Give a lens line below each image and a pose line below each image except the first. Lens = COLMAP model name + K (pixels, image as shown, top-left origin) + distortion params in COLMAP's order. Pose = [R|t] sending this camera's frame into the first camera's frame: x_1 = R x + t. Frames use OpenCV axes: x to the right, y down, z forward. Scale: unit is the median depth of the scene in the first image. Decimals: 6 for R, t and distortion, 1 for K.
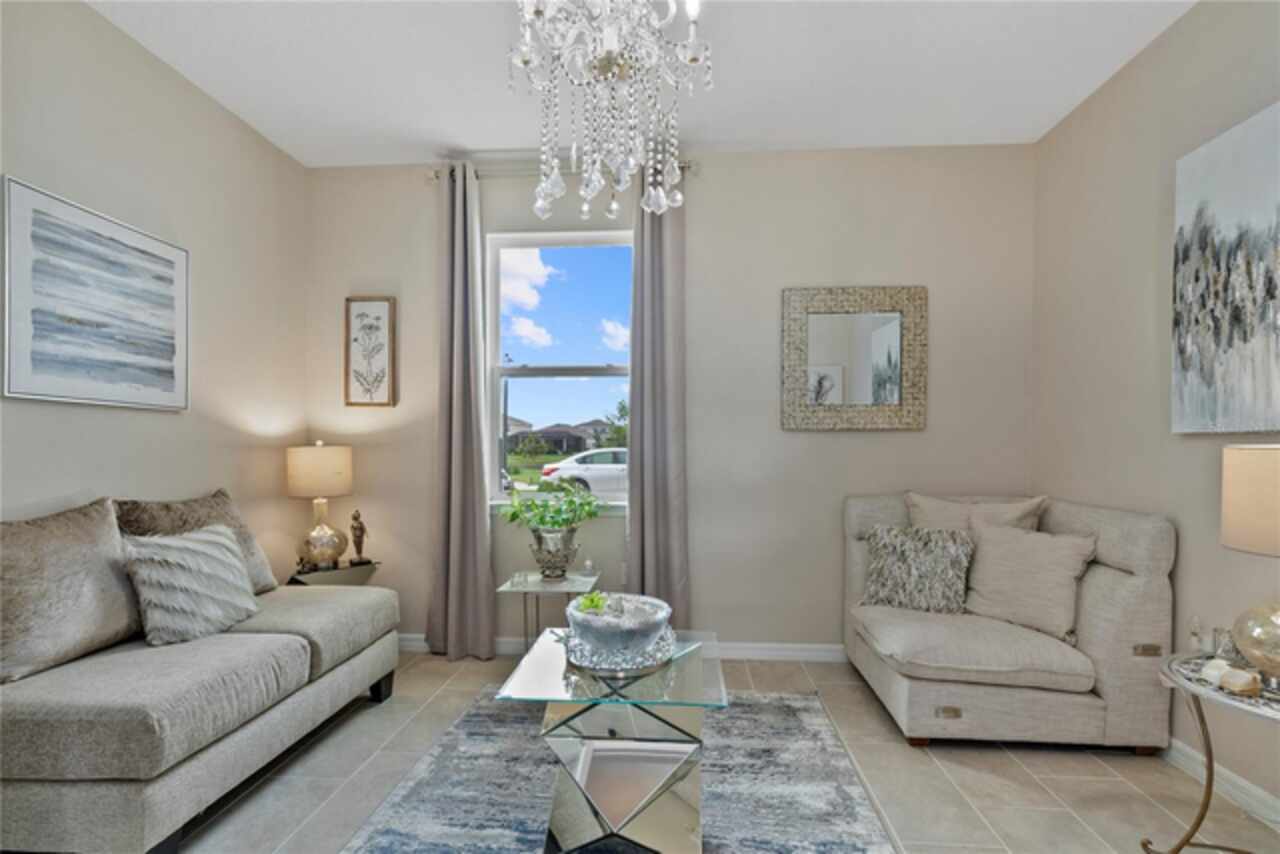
lens RADIAL K [[594.2, 0, 638.2], [0, 594.2, 448.1], [0, 0, 1]] dist [-0.001034, 0.001224]
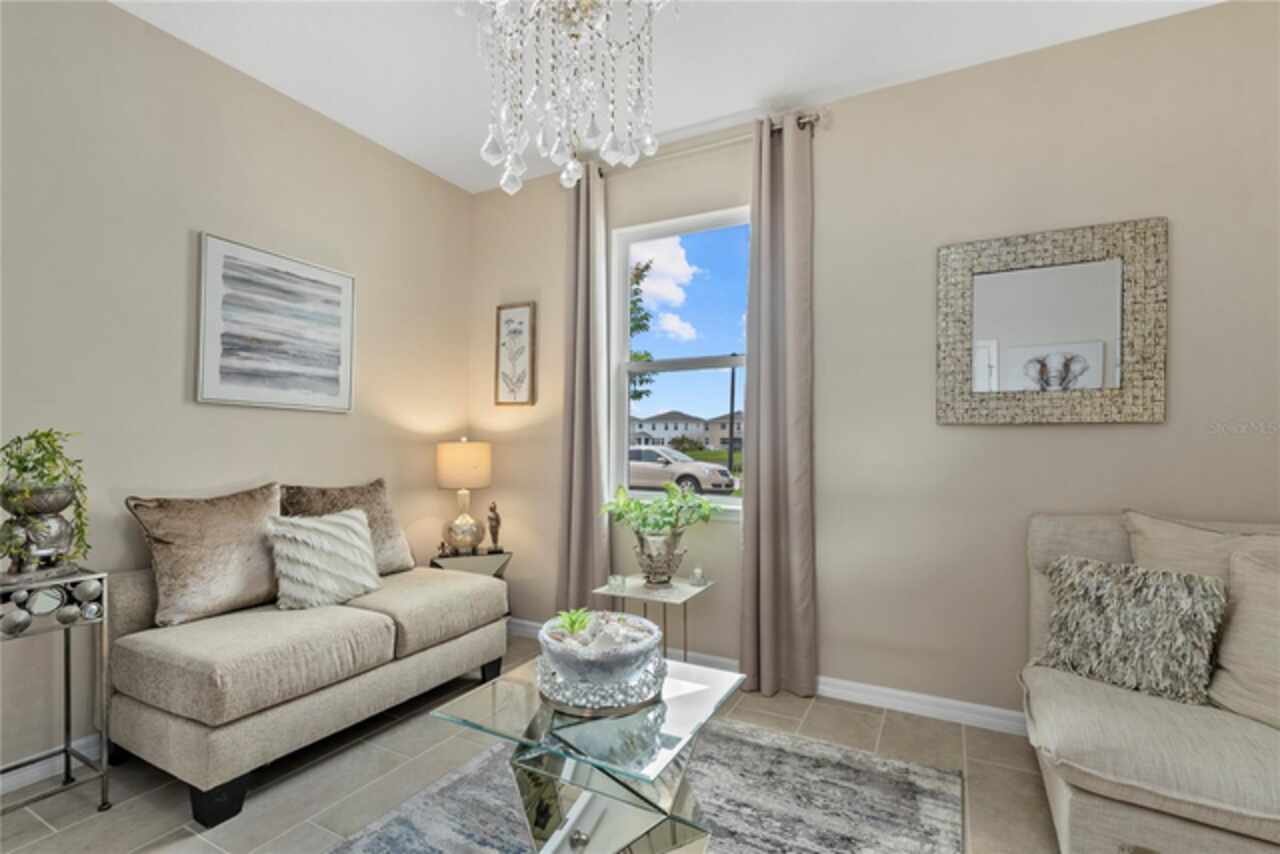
lens RADIAL K [[587.7, 0, 640.9], [0, 587.7, 435.5], [0, 0, 1]] dist [-0.000481, 0.001221]
pose [[0.917001, 0.000438, -0.398884, 0.217889], [-0.007890, 0.999824, -0.017041, 0.000090], [0.398806, 0.018773, 0.916843, 0.144015]]
